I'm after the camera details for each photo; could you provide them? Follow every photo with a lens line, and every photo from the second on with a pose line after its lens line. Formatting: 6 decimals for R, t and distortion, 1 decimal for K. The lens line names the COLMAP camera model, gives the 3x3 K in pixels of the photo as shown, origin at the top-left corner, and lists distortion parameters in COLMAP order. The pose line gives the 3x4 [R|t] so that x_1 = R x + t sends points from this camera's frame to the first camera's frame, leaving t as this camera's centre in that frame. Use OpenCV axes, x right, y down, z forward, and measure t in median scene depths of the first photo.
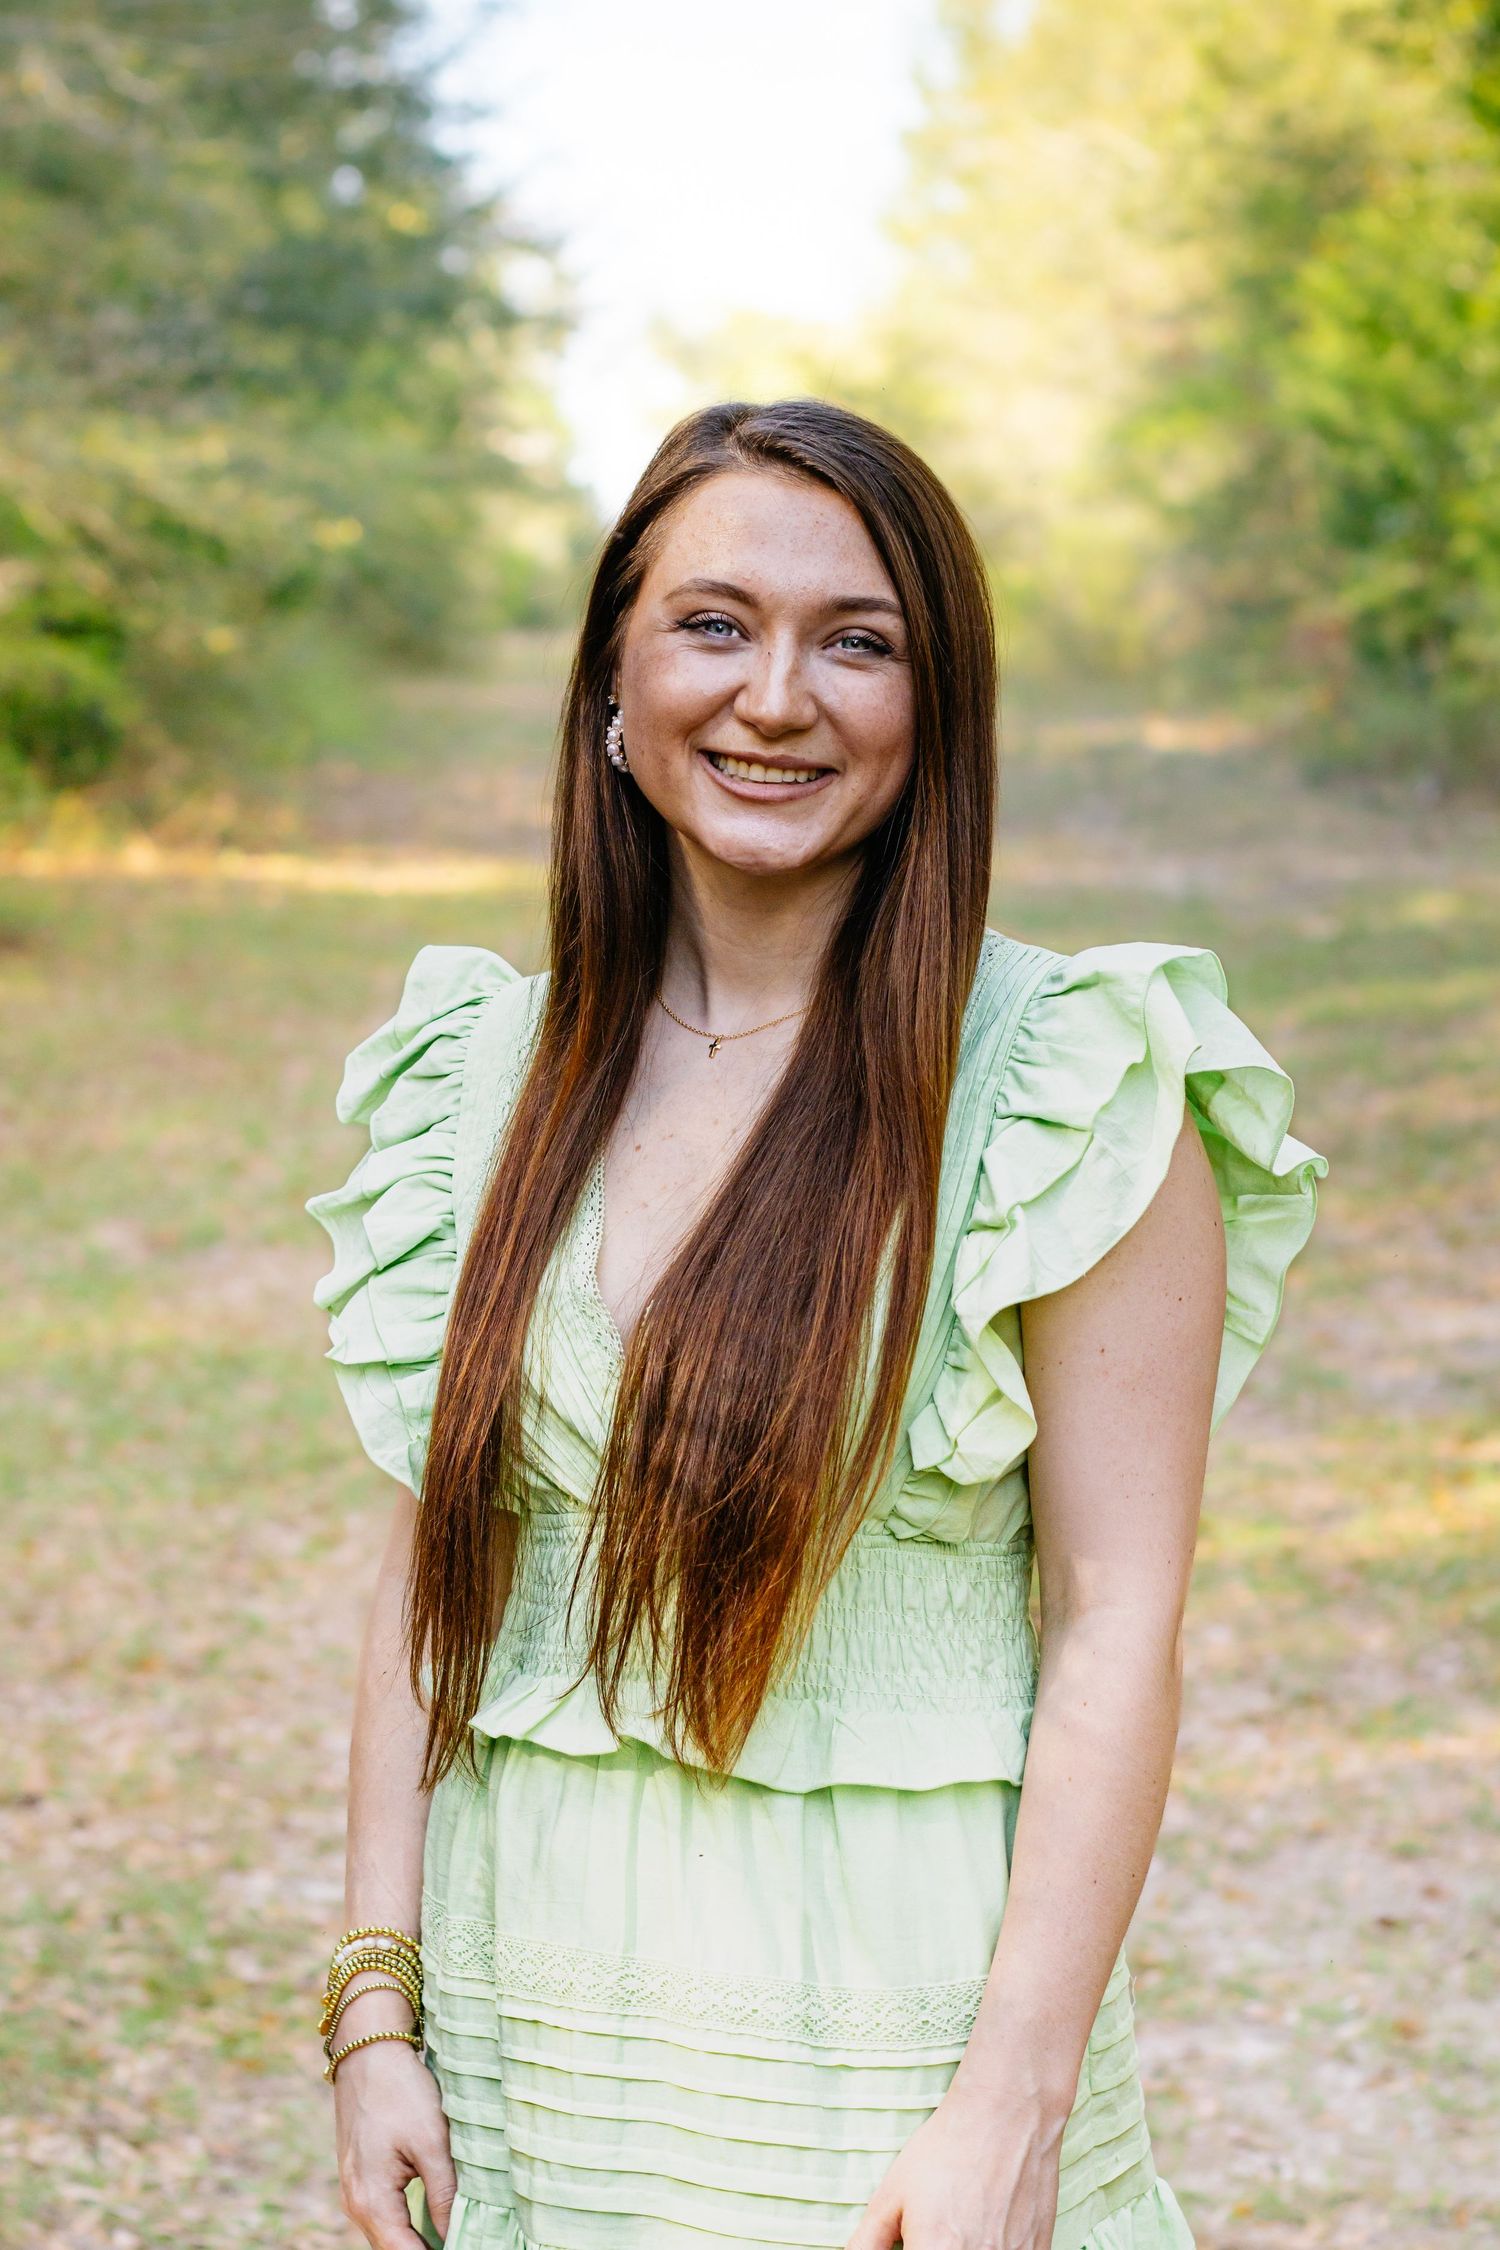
lens RADIAL K [[5117.2, 0, 535.5], [0, 5117.2, 733.2], [0, 0, 1]] dist [0.056760, -0.581109]
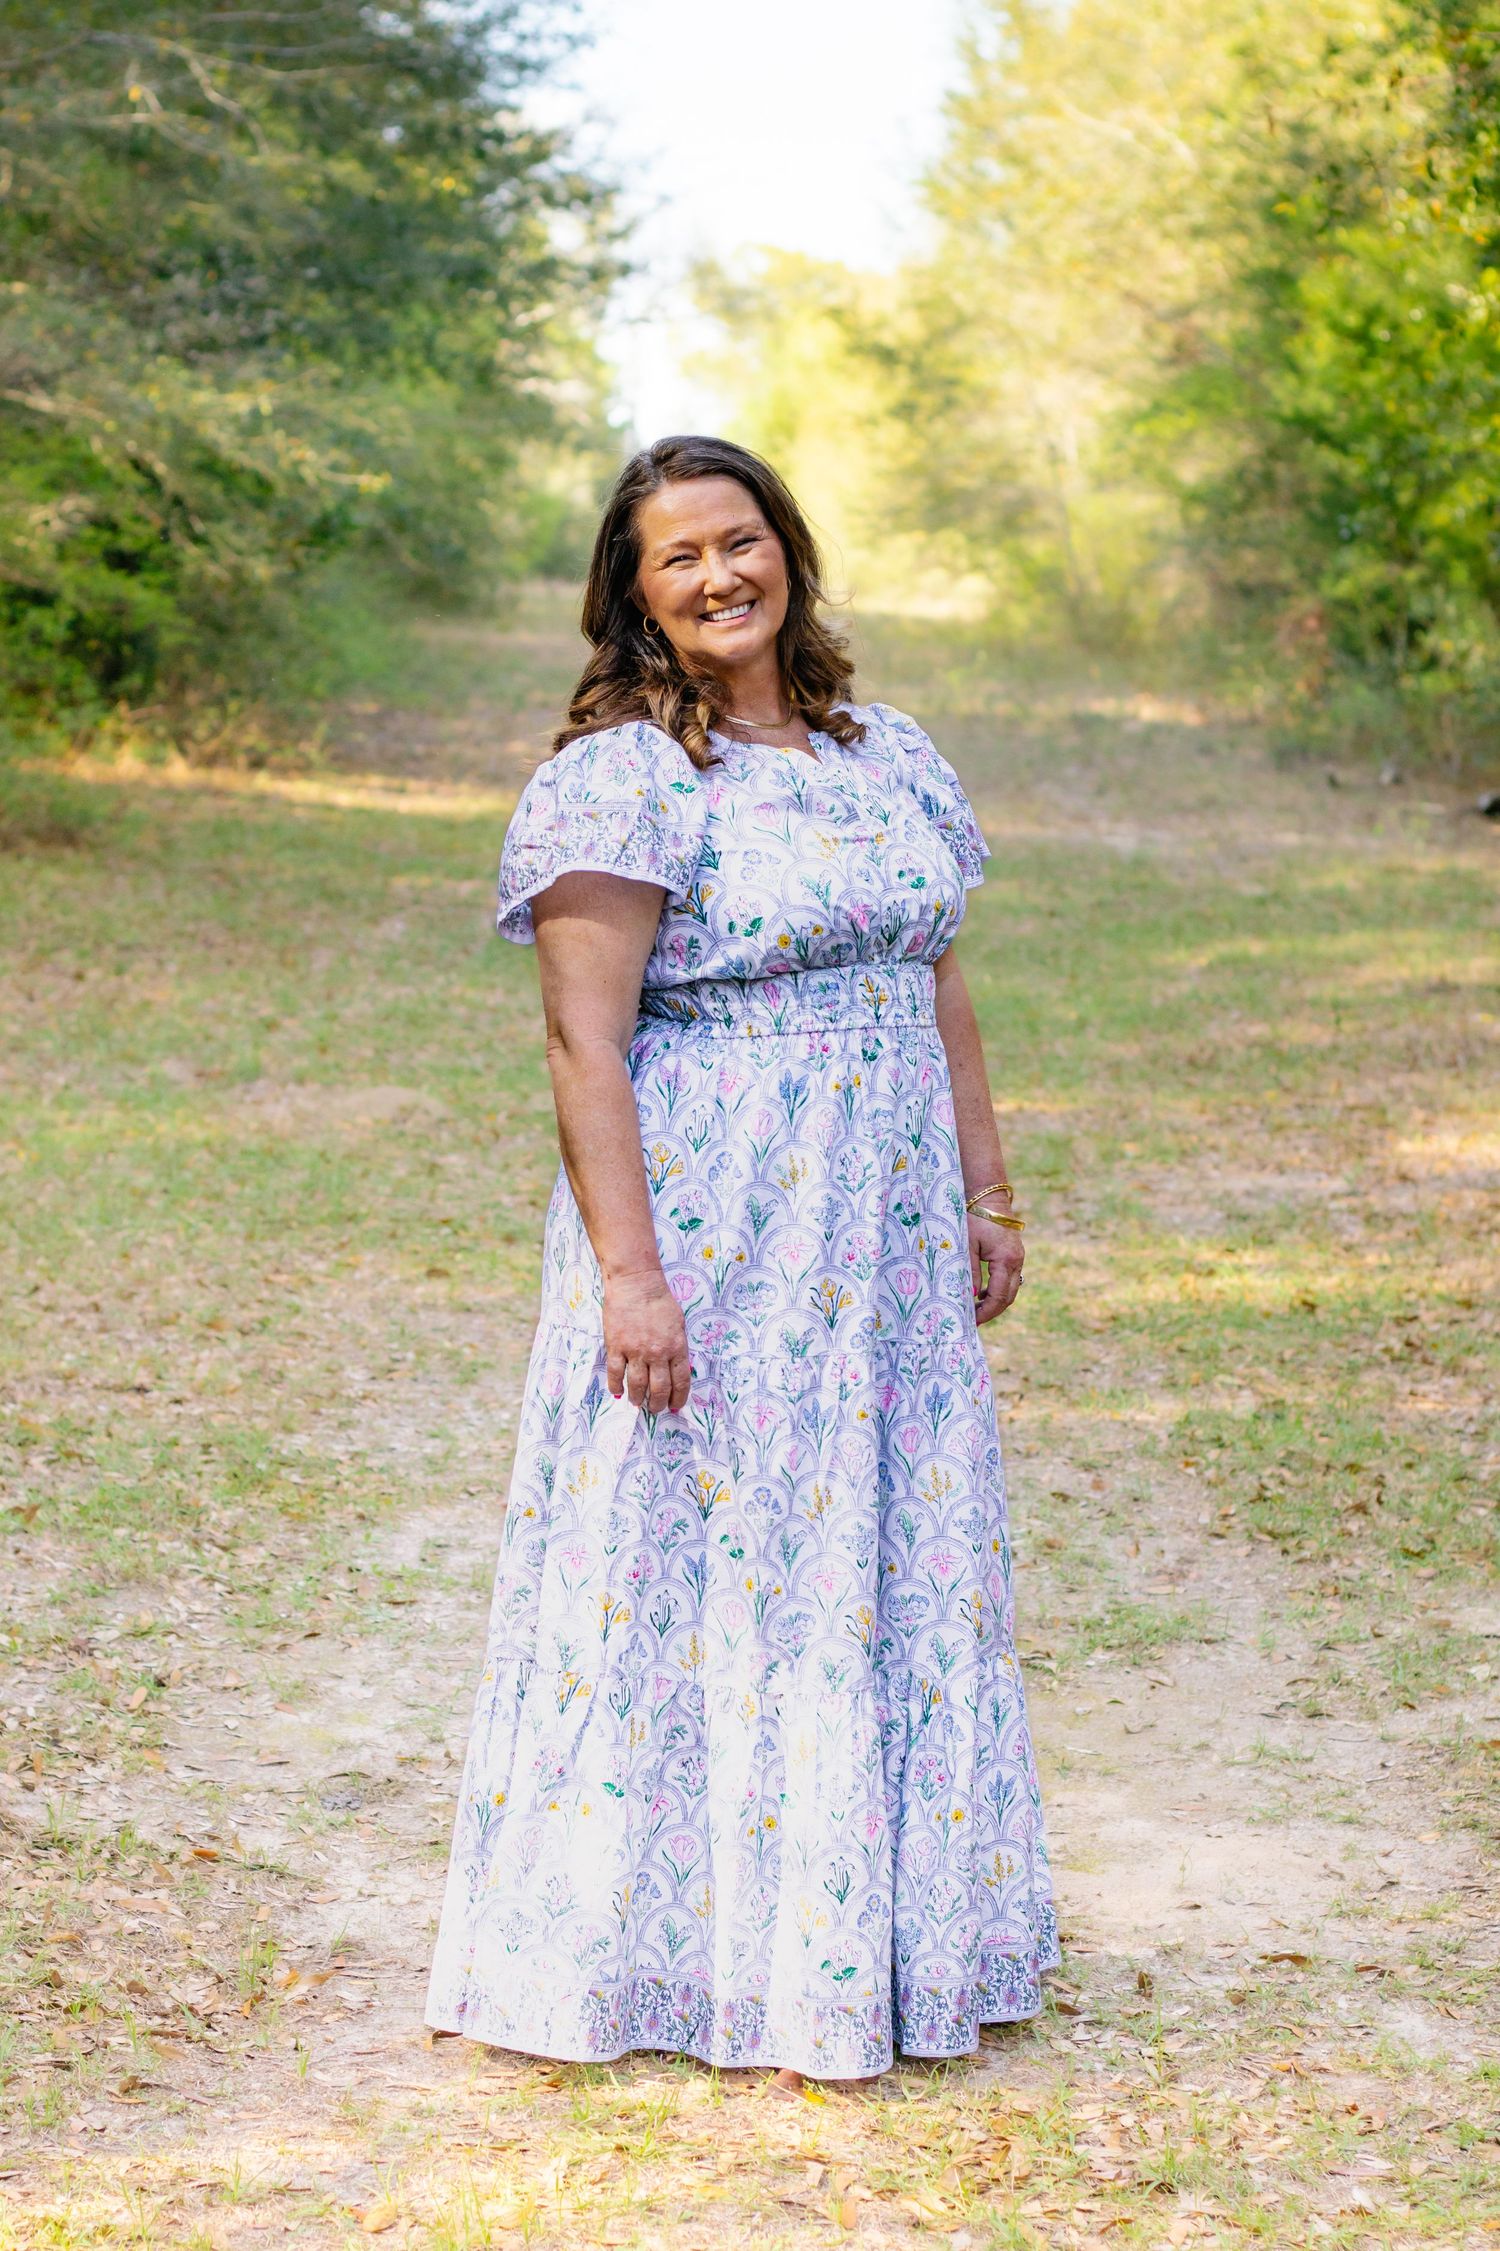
lens RADIAL K [[5291.9, 0, 750.0], [0, 5291.9, 1125.5], [0, 0, 1]] dist [0.063327, -6.749596]
pose [[0.998011, 0.048659, 0.040091, 0.002410], [-0.051802, 0.995327, 0.081491, 0.001274], [-0.035938, -0.083406, 0.995867, -0.129100]]
